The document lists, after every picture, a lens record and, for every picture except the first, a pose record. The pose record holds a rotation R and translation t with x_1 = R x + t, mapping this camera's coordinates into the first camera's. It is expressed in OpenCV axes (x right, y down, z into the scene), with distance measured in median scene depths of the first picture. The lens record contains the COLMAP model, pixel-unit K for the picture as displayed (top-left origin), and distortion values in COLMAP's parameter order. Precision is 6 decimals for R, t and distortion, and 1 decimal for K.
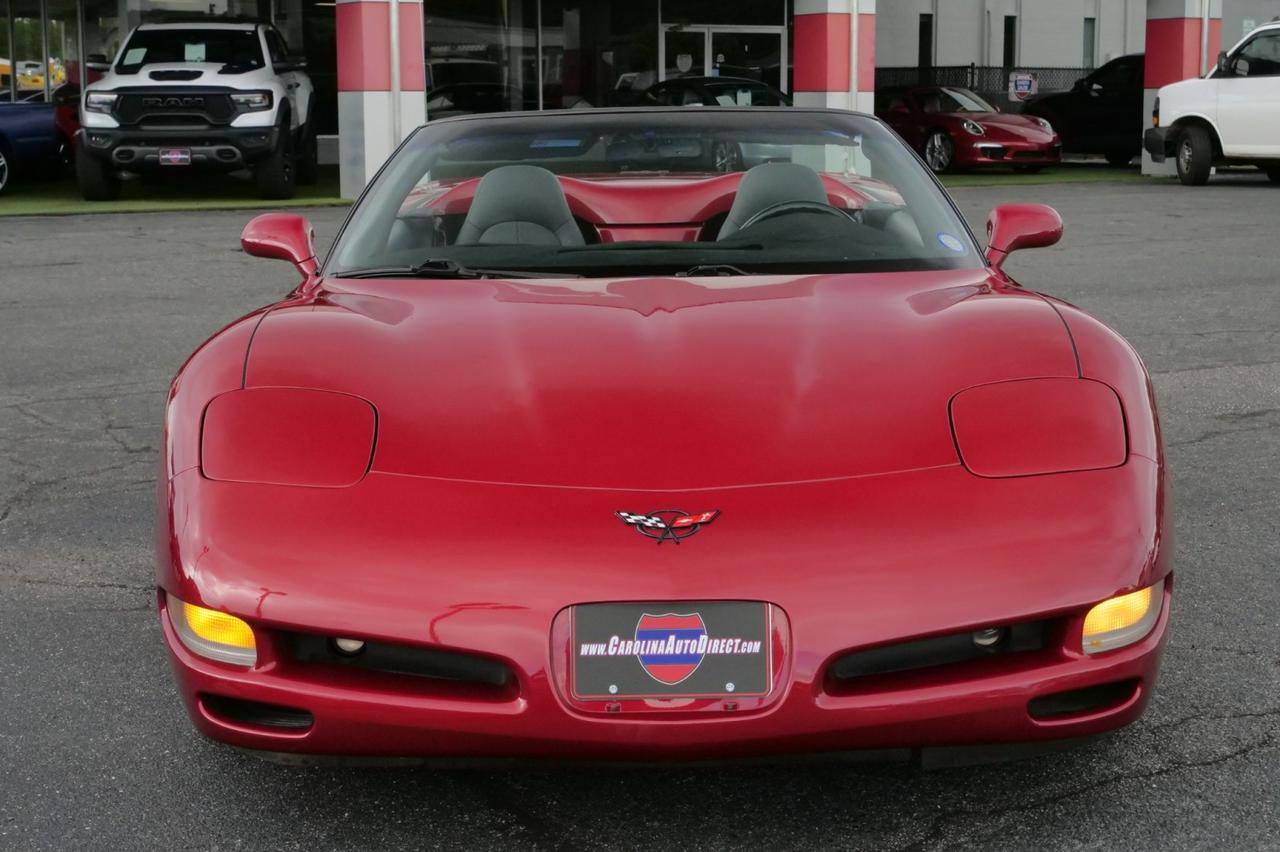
lens RADIAL K [[1996.7, 0, 686.9], [0, 1996.7, 425.8], [0, 0, 1]] dist [0.009150, 0.019058]
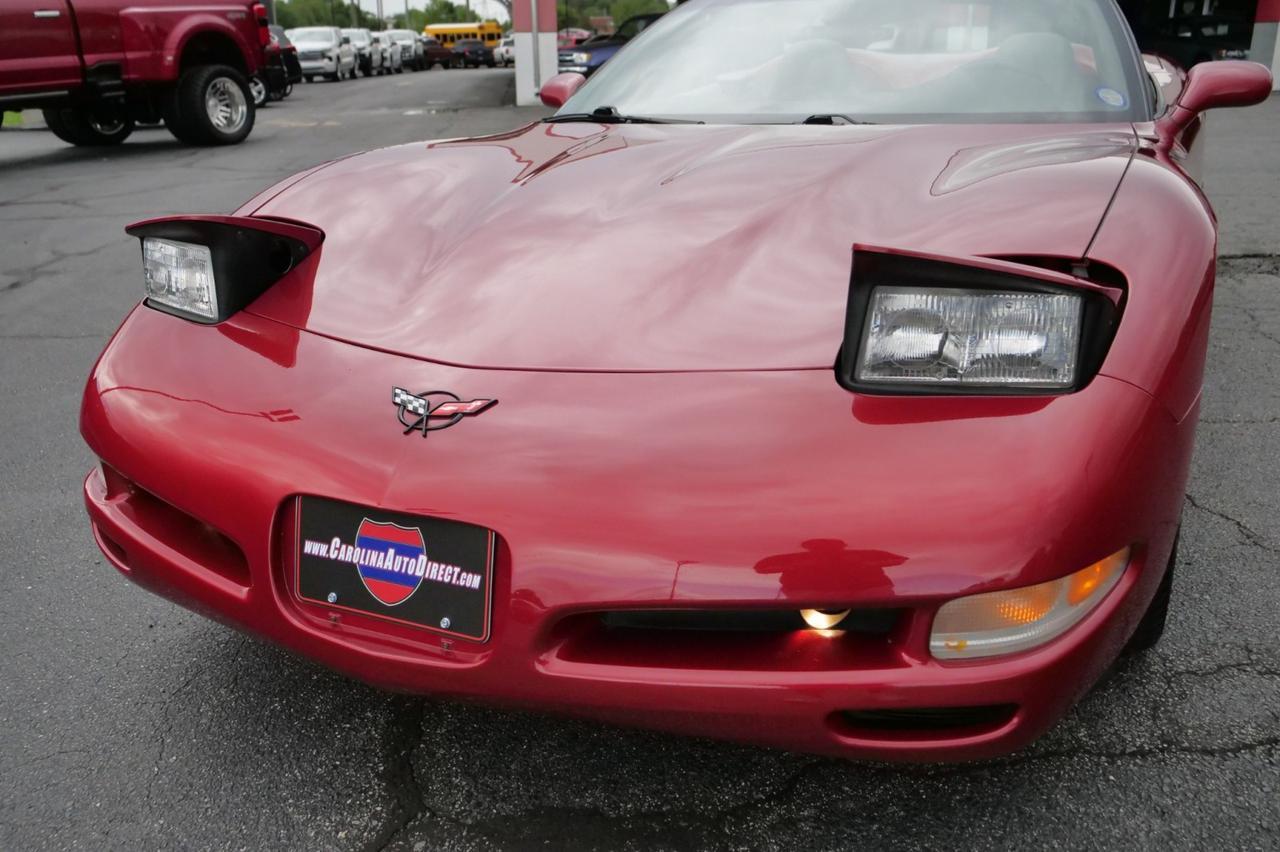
lens RADIAL K [[1078.7, 0, 640.0], [0, 1078.7, 426.0], [0, 0, 1]] dist [-0.001132, -0.003540]
pose [[0.899227, 0.130037, -0.417709, 0.266362], [-0.052634, 0.980025, 0.191782, -0.036544], [0.434304, -0.150470, 0.888110, 0.654226]]
